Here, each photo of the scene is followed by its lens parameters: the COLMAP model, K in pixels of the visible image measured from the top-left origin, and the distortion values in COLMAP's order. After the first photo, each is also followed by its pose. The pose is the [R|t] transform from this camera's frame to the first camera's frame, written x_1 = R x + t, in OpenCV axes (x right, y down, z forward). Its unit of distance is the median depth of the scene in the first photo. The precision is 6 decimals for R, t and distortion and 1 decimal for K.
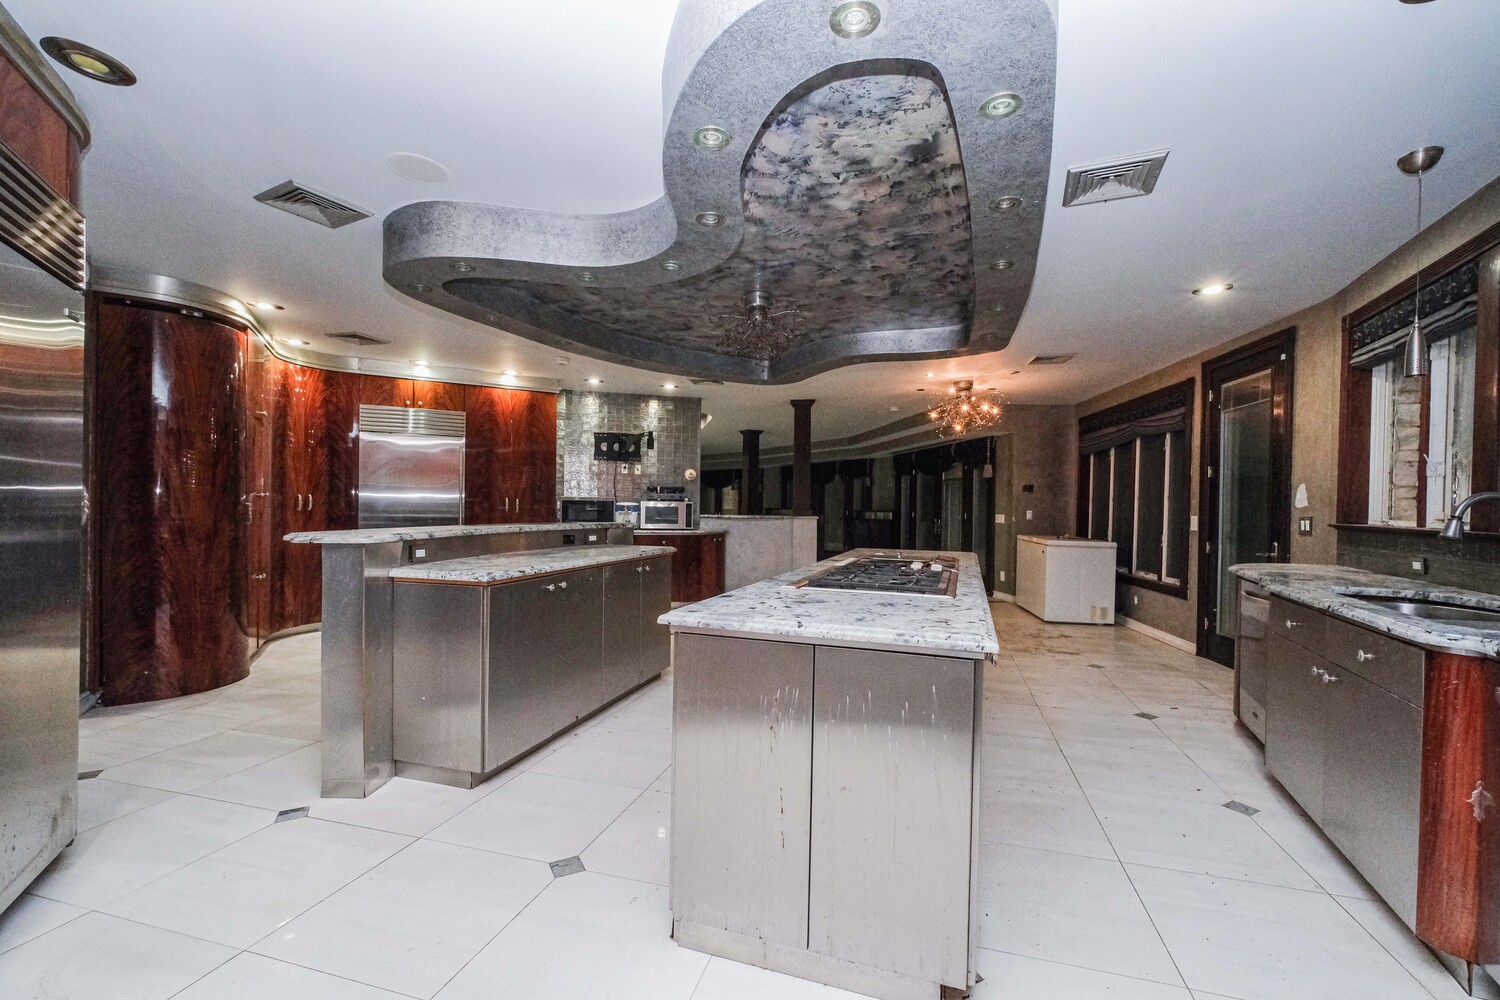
lens RADIAL K [[625.8, 0, 751.5], [0, 625.8, 510.1], [0, 0, 1]] dist [0.000201, 0.000486]
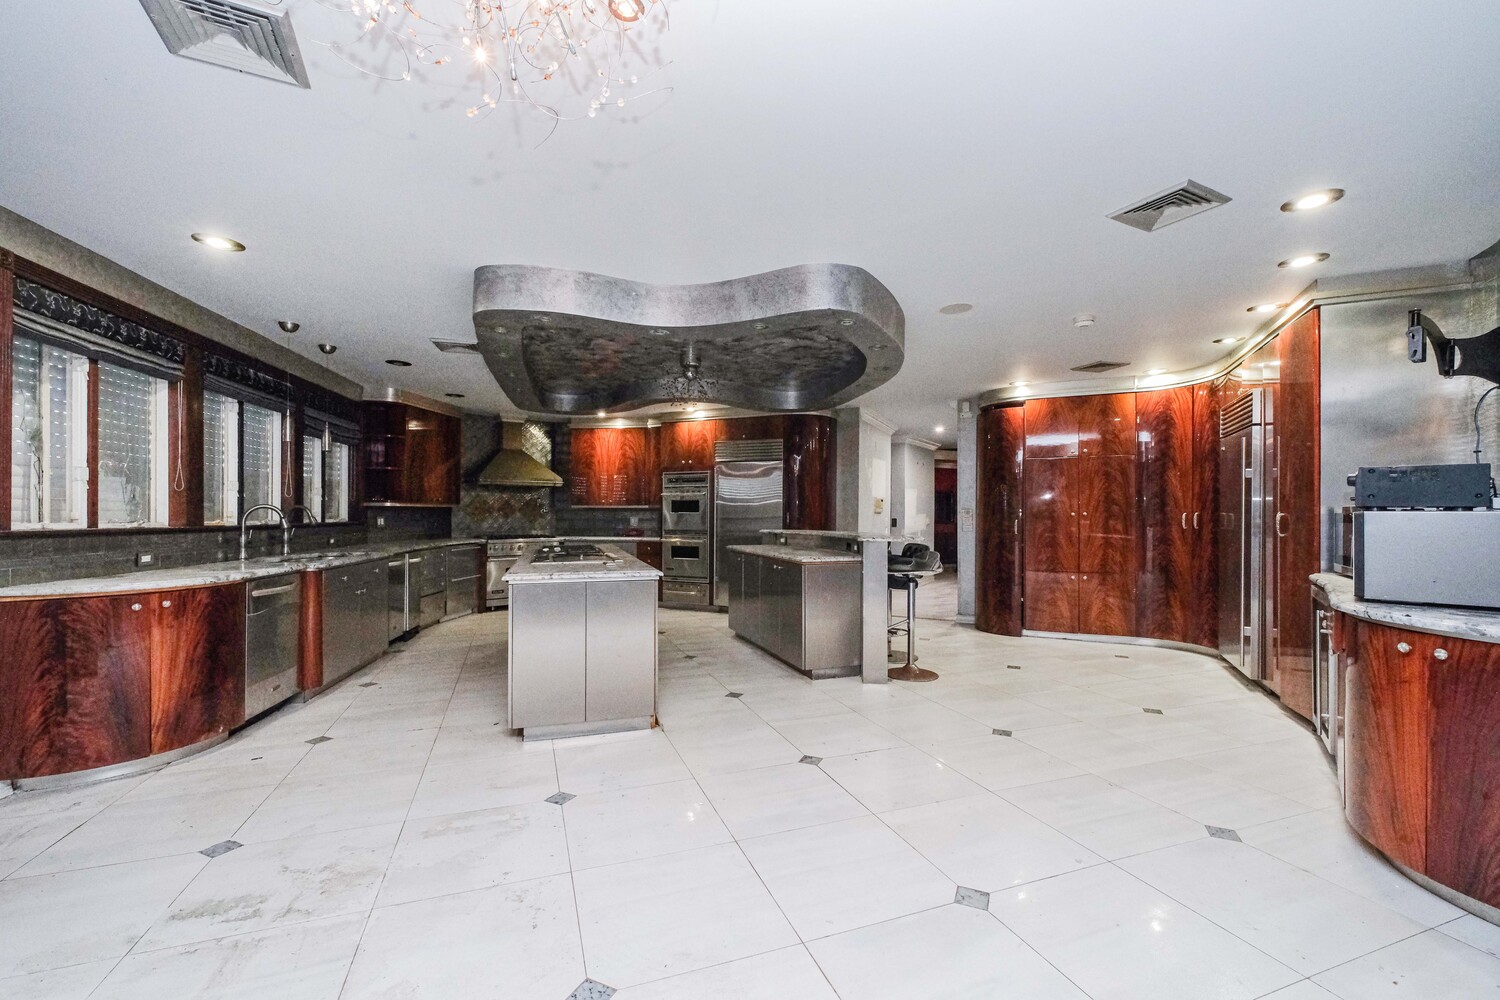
lens RADIAL K [[625.8, 0, 751.5], [0, 625.8, 510.1], [0, 0, 1]] dist [0.000201, 0.000486]
pose [[-0.805736, -0.017581, -0.592013, 0.671161], [-0.021689, 0.999765, -0.000170, -0.021874], [0.591877, 0.012703, -0.805928, 2.116417]]
